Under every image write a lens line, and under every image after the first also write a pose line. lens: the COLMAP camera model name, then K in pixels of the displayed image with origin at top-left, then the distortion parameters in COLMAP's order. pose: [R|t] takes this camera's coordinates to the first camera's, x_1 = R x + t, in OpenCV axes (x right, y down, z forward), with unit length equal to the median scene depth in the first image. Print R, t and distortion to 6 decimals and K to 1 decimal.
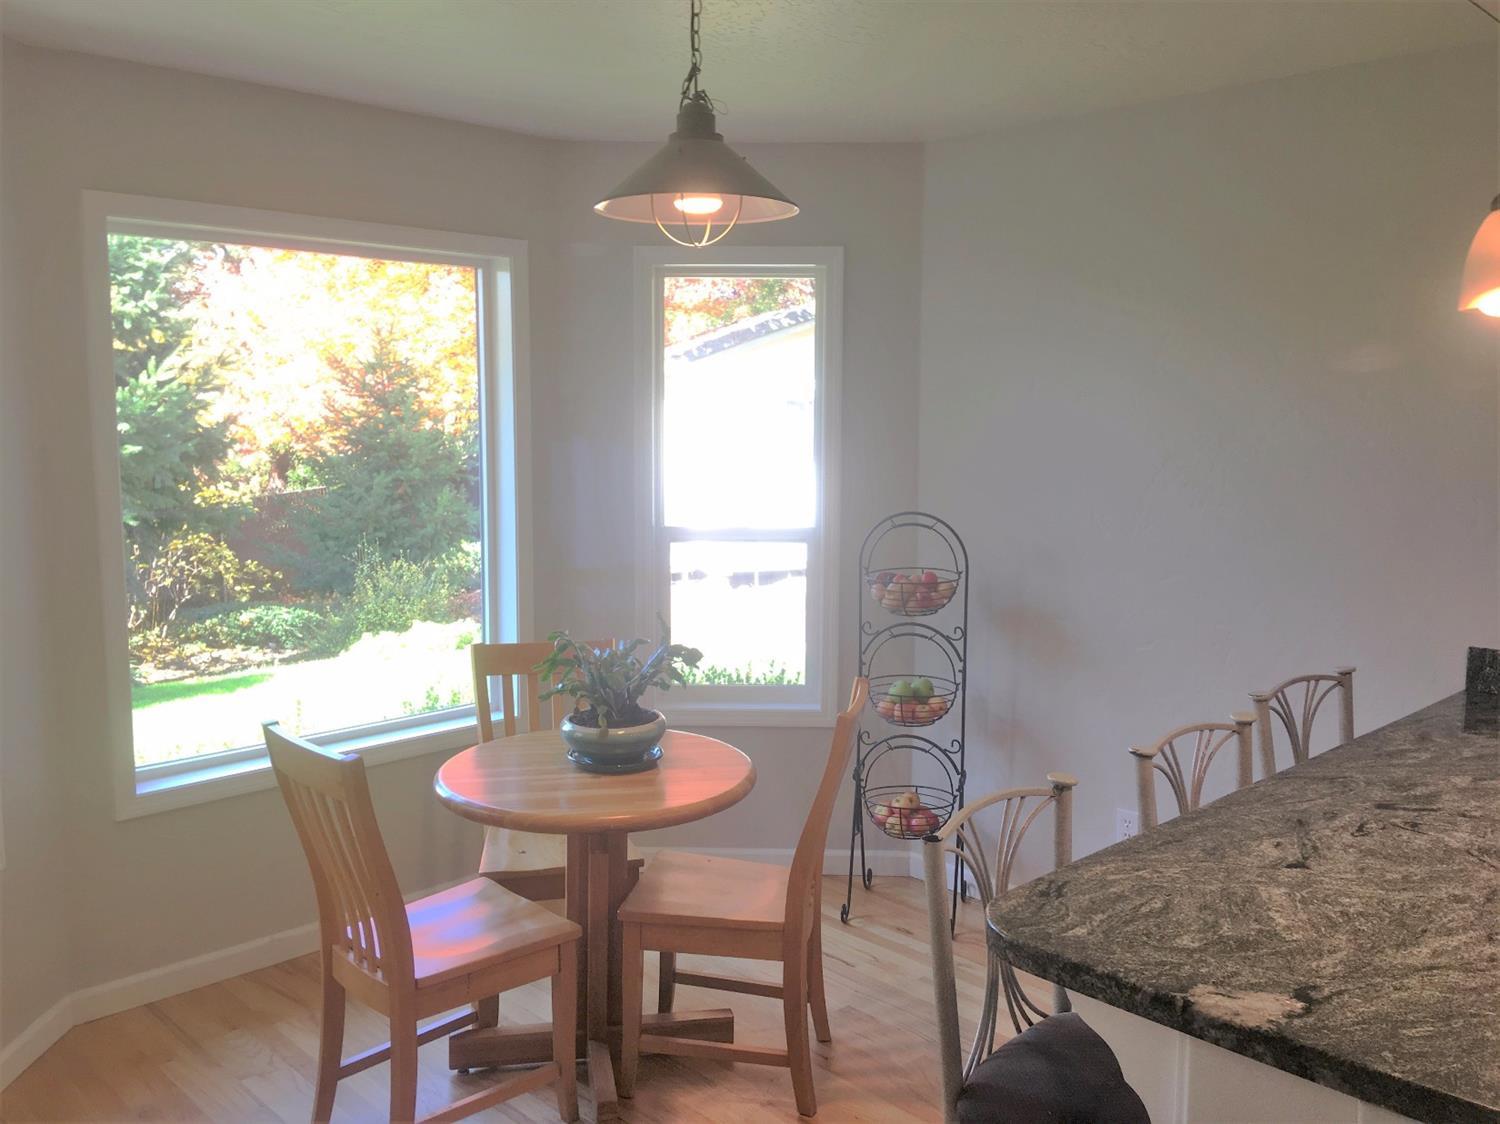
lens RADIAL K [[1260.0, 0, 749.2], [0, 1260.0, 560.7], [0, 0, 1]] dist [0.114100, -0.165428]
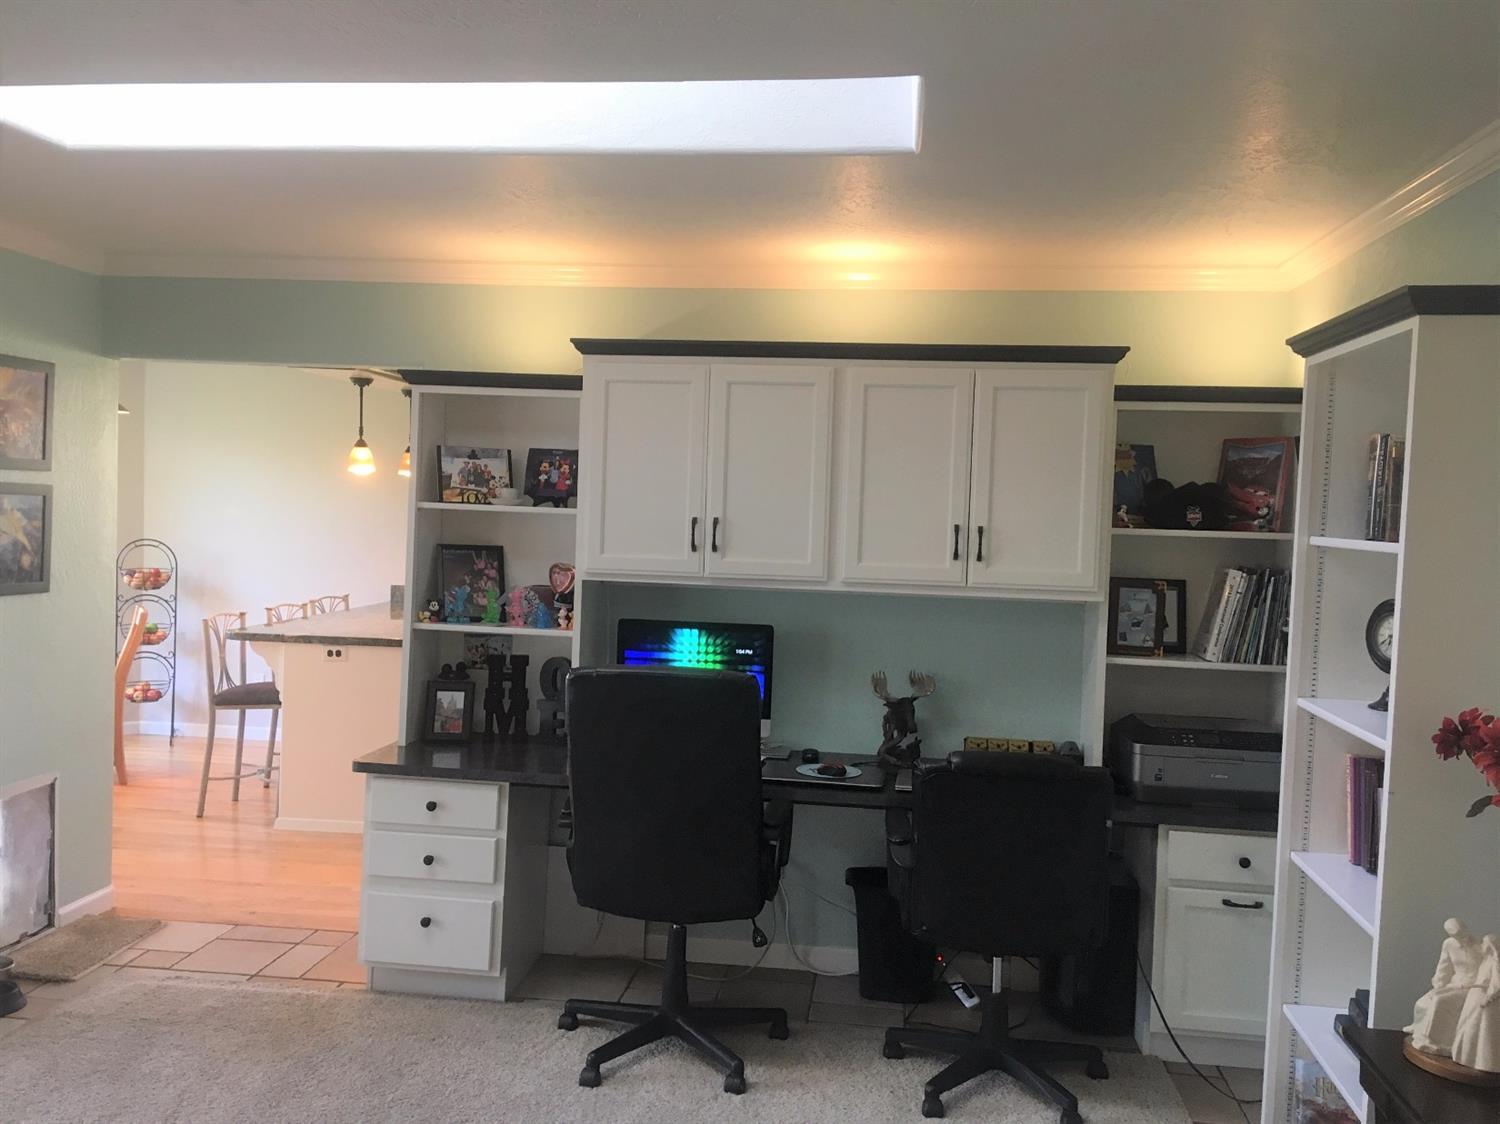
lens RADIAL K [[1260.0, 0, 749.8], [0, 1260.0, 559.4], [0, 0, 1]] dist [0.114100, -0.165428]
pose [[0.780755, -0.003106, 0.624829, -0.395842], [0.043776, 0.997802, -0.049740, 0.137792], [-0.623302, 0.066187, 0.779175, -1.188498]]
